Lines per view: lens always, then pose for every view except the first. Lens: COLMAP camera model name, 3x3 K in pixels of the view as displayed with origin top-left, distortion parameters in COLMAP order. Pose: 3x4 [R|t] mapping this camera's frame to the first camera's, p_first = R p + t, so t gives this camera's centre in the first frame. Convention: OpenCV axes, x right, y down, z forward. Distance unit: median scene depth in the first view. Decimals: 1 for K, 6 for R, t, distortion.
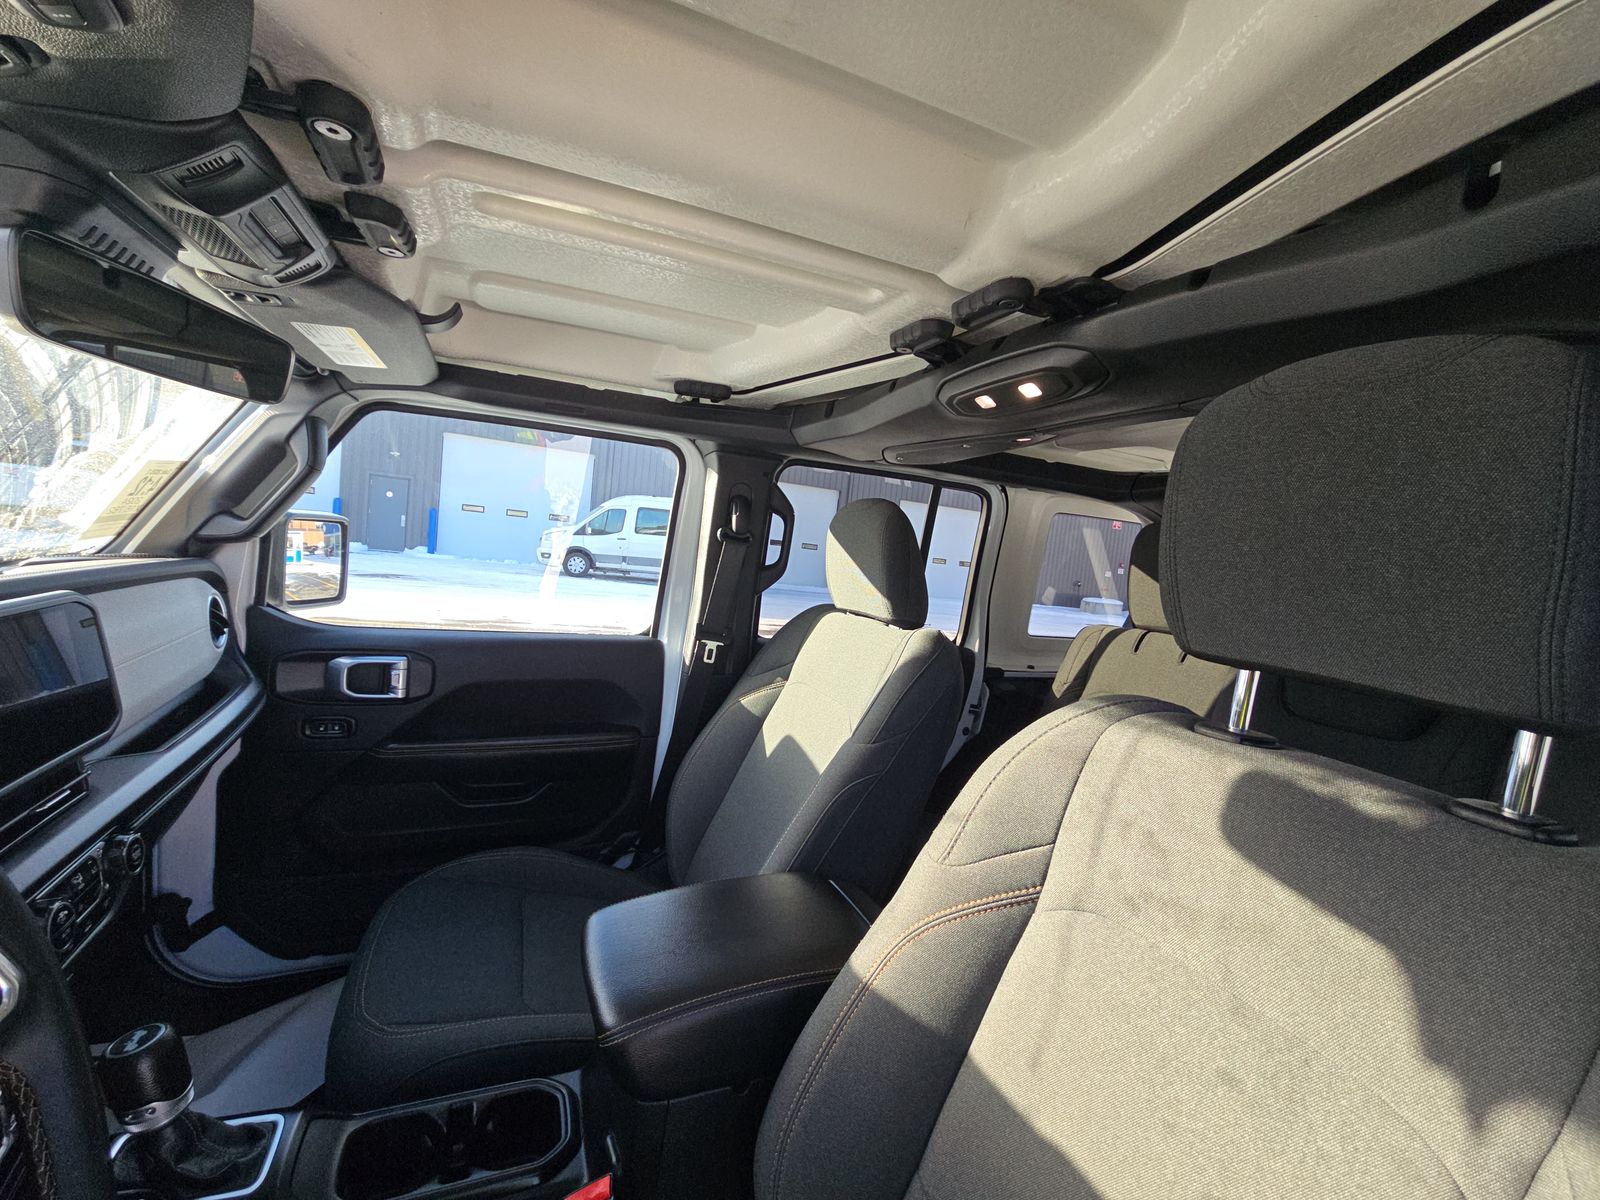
lens RADIAL K [[648.3, 0, 795.0], [0, 648.3, 599.3], [0, 0, 1]] dist [0.008613, -0.005524]
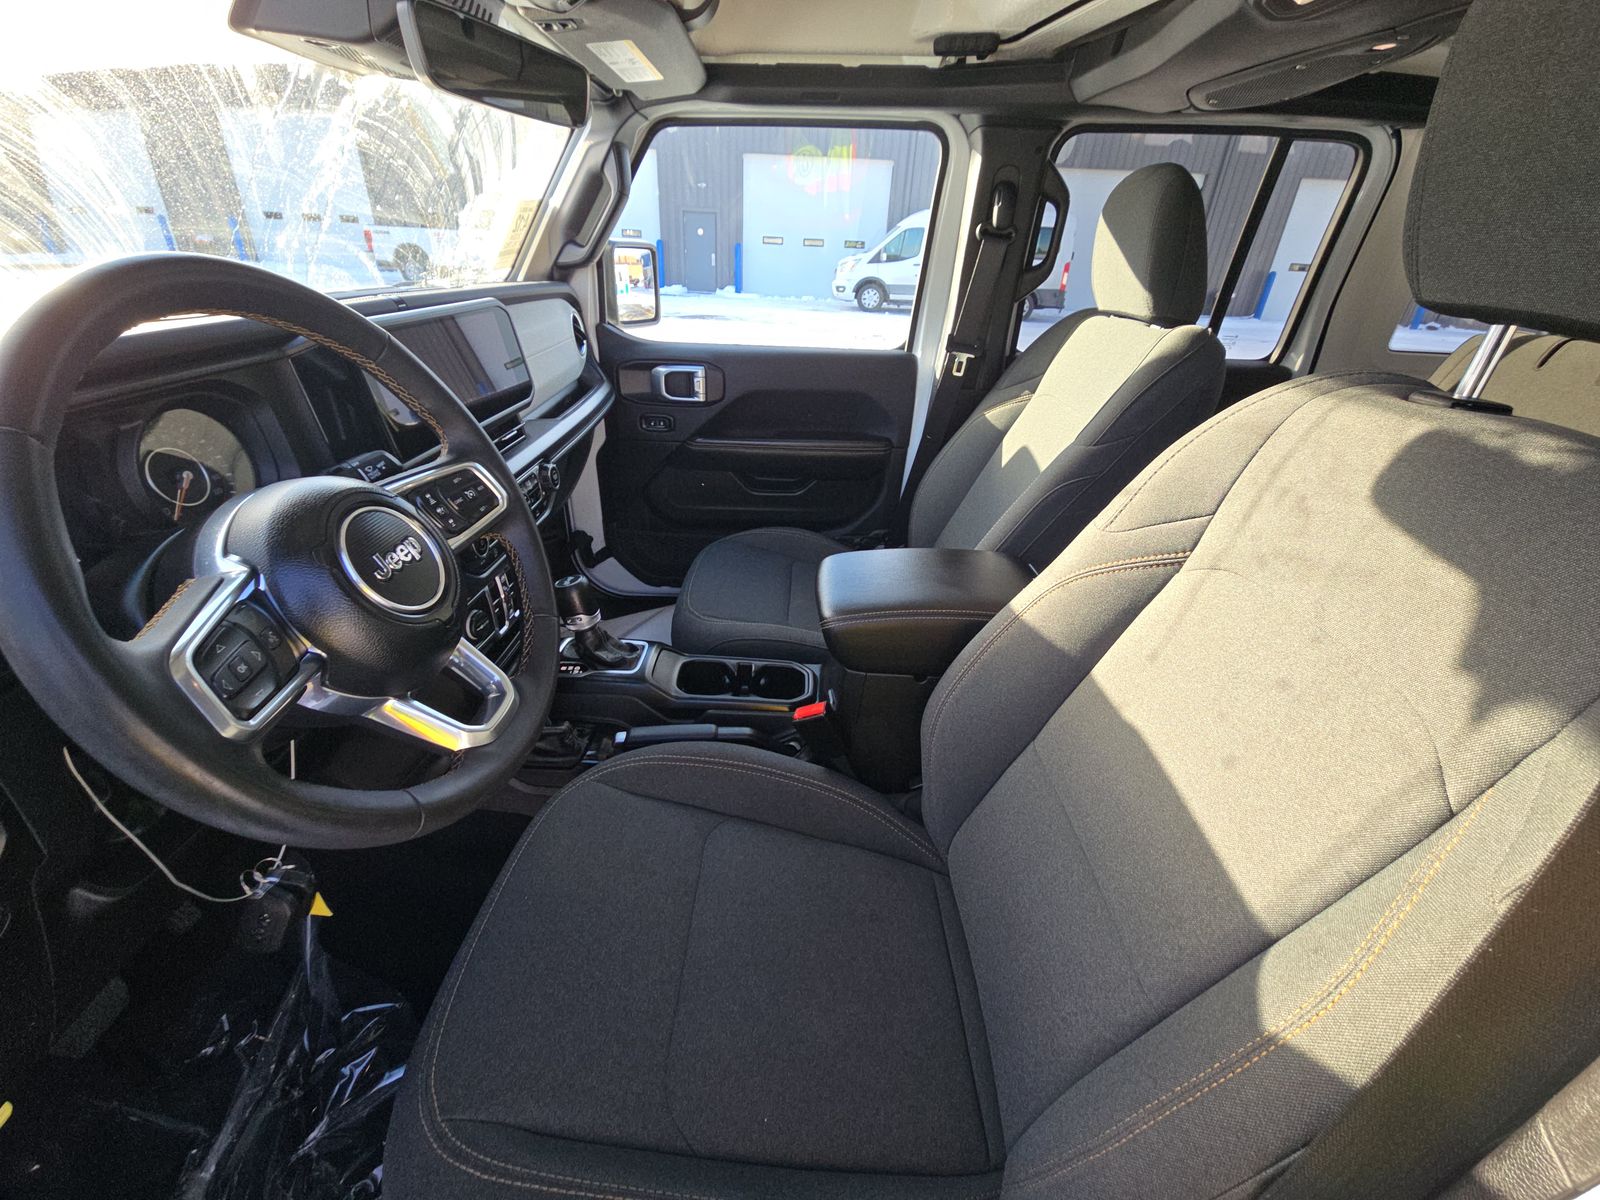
lens RADIAL K [[648.3, 0, 795.0], [0, 648.3, 599.3], [0, 0, 1]] dist [0.008613, -0.005524]
pose [[0.906310, 0.138301, -0.399344, 0.110064], [0.020927, 0.929091, 0.369258, 0.049662], [0.422096, -0.343019, 0.839150, -0.106692]]
